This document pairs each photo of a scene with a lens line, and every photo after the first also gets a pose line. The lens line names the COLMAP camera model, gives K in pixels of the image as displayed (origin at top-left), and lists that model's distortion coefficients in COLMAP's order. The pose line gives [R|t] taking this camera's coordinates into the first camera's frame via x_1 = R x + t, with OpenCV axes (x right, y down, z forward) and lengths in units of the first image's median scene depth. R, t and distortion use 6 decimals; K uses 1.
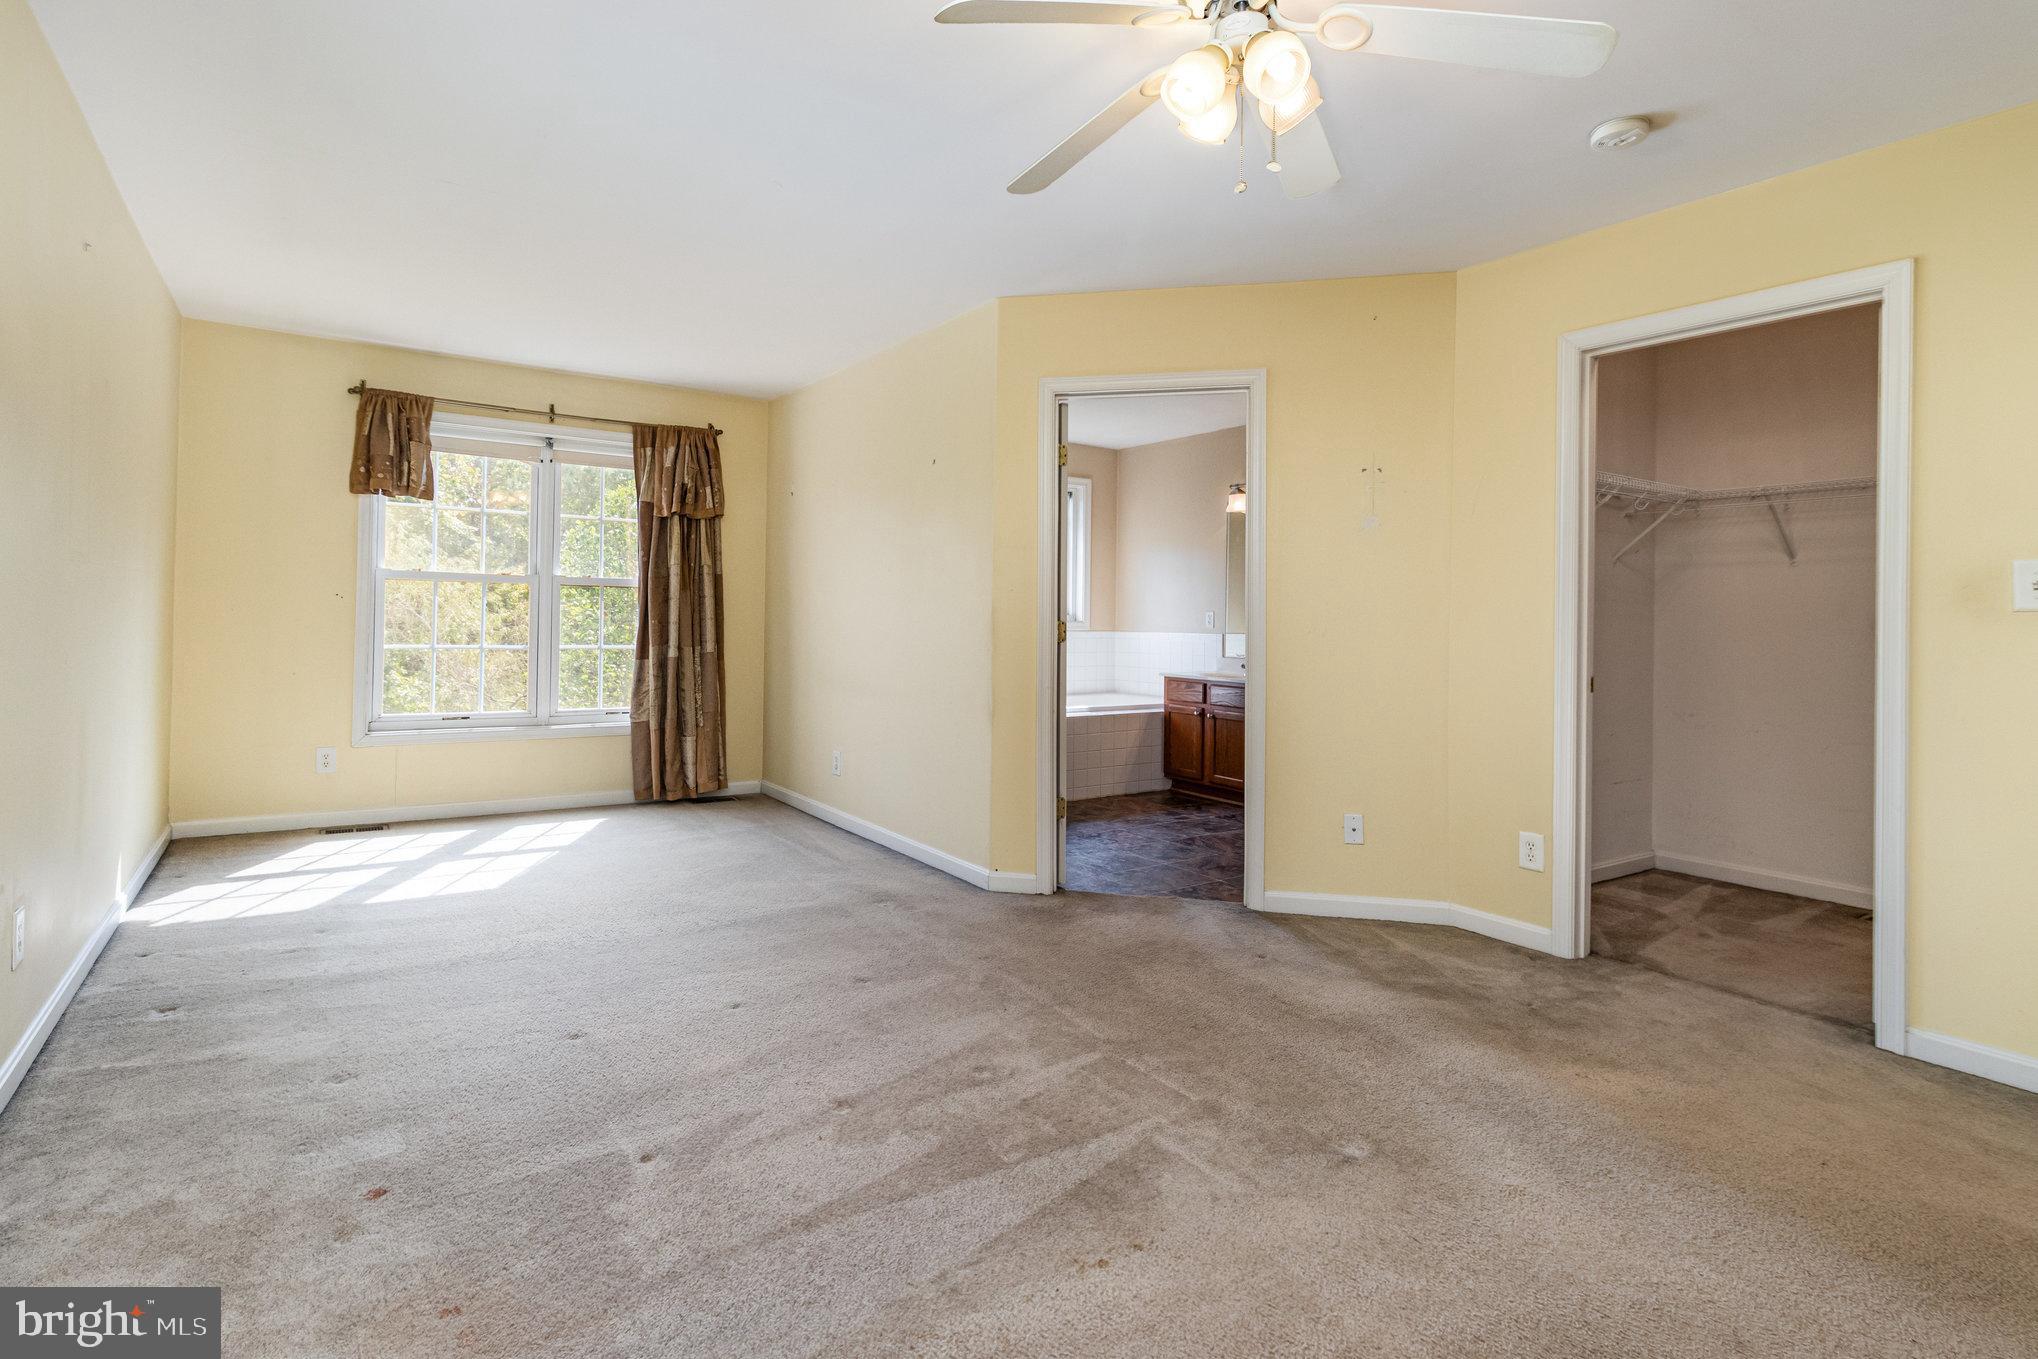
lens RADIAL K [[1002.6, 0, 959.1], [0, 1002.6, 631.4], [0, 0, 1]] dist [-0.000748, -0.000015]
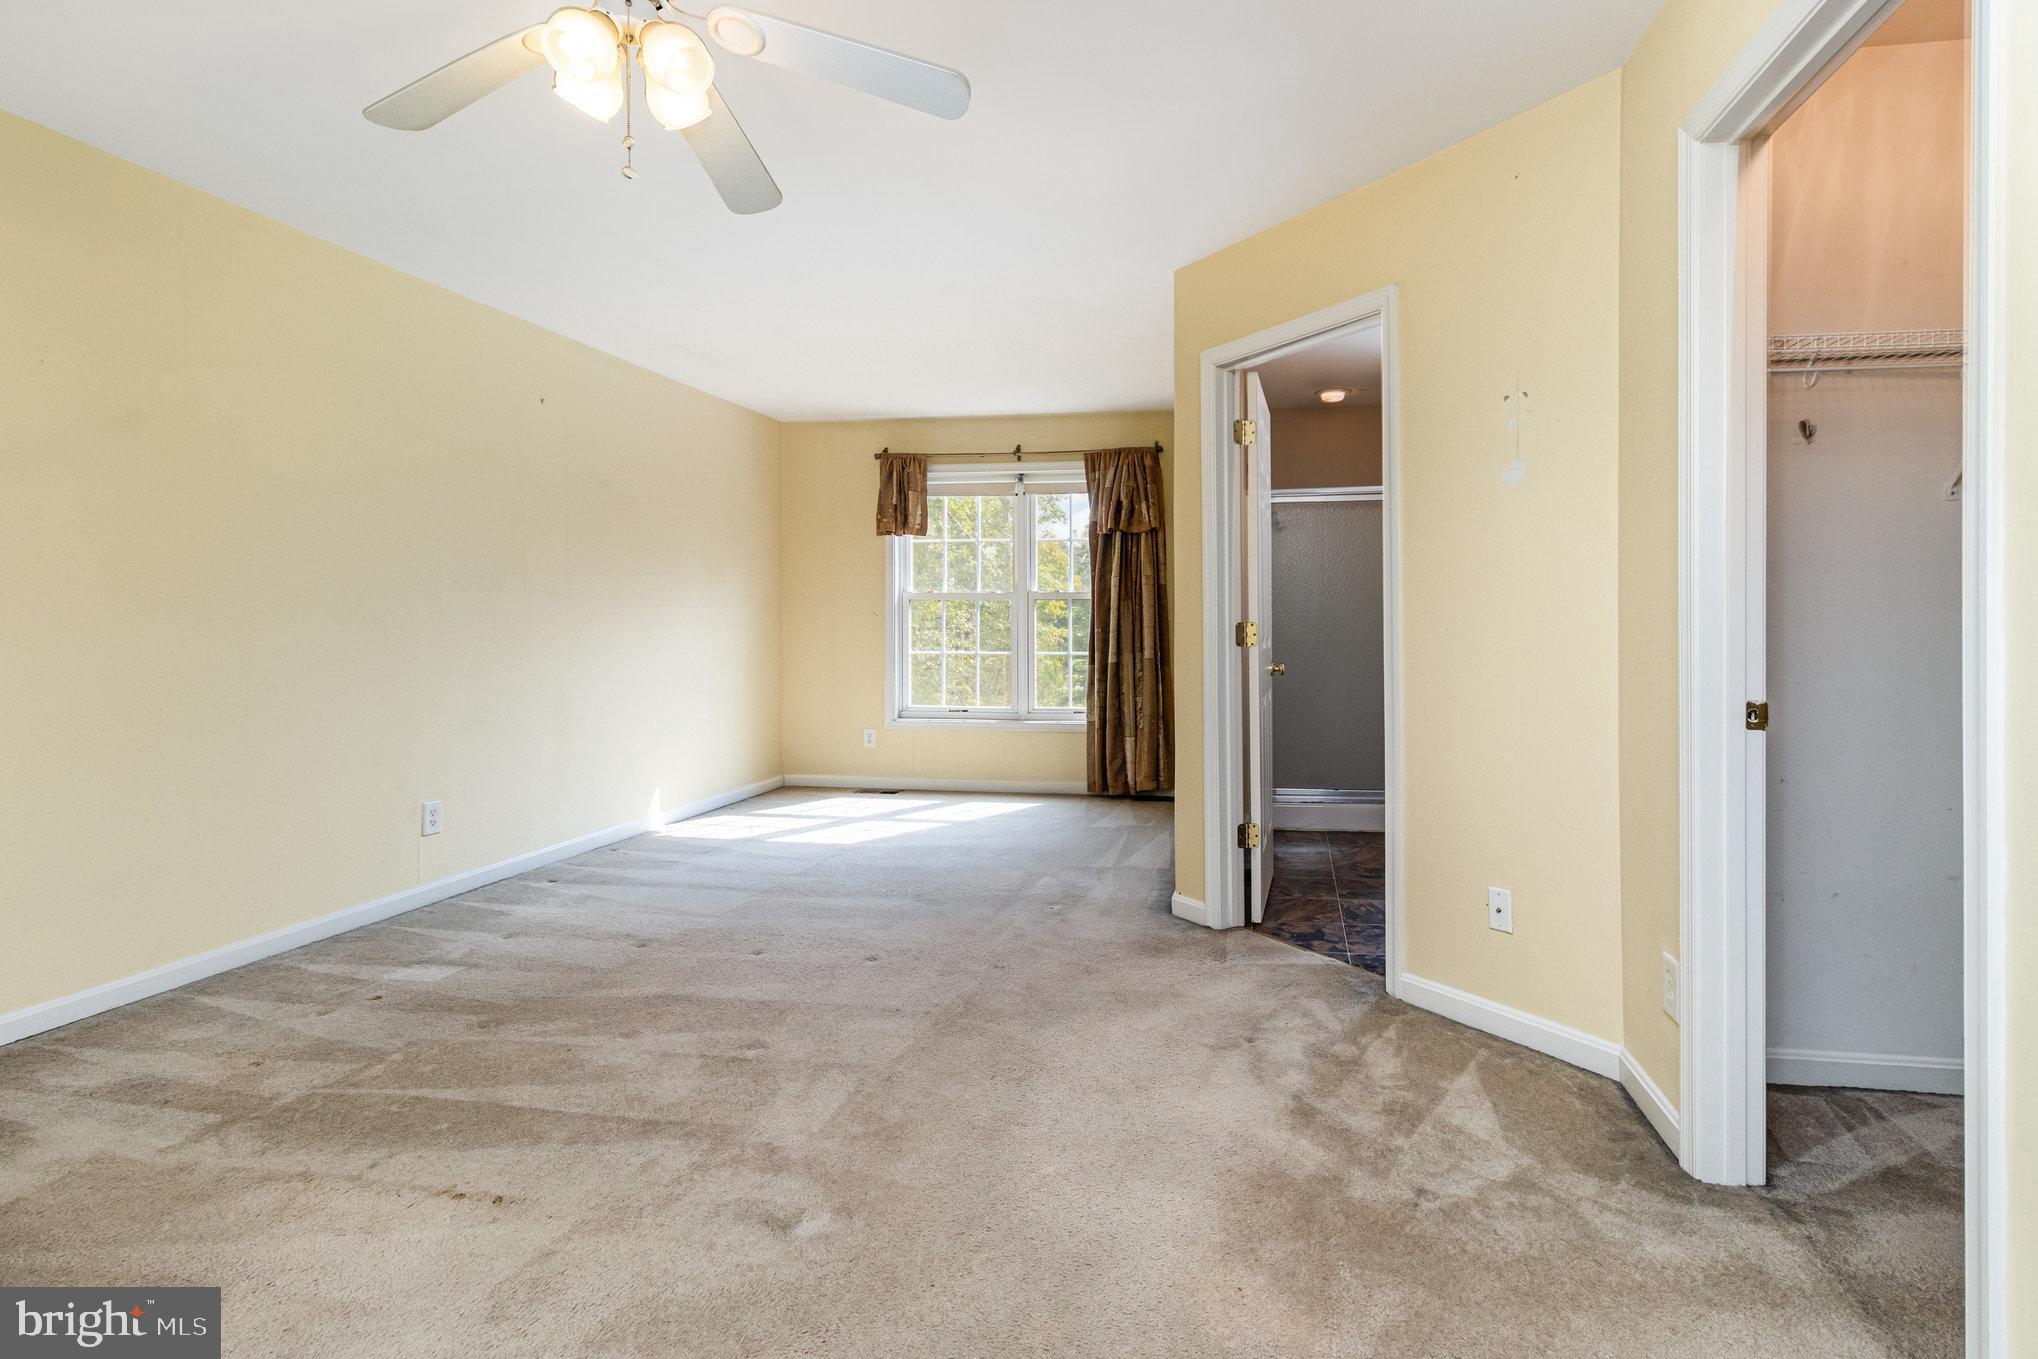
lens RADIAL K [[964.3, 0, 1022.8], [0, 964.3, 649.2], [0, 0, 1]] dist [-0.003057, 0.000057]
pose [[0.755099, 0.000232, -0.655611, 0.323495], [0.004115, 0.999979, 0.005094, 0.005284], [0.655598, -0.006545, 0.755082, 0.149883]]
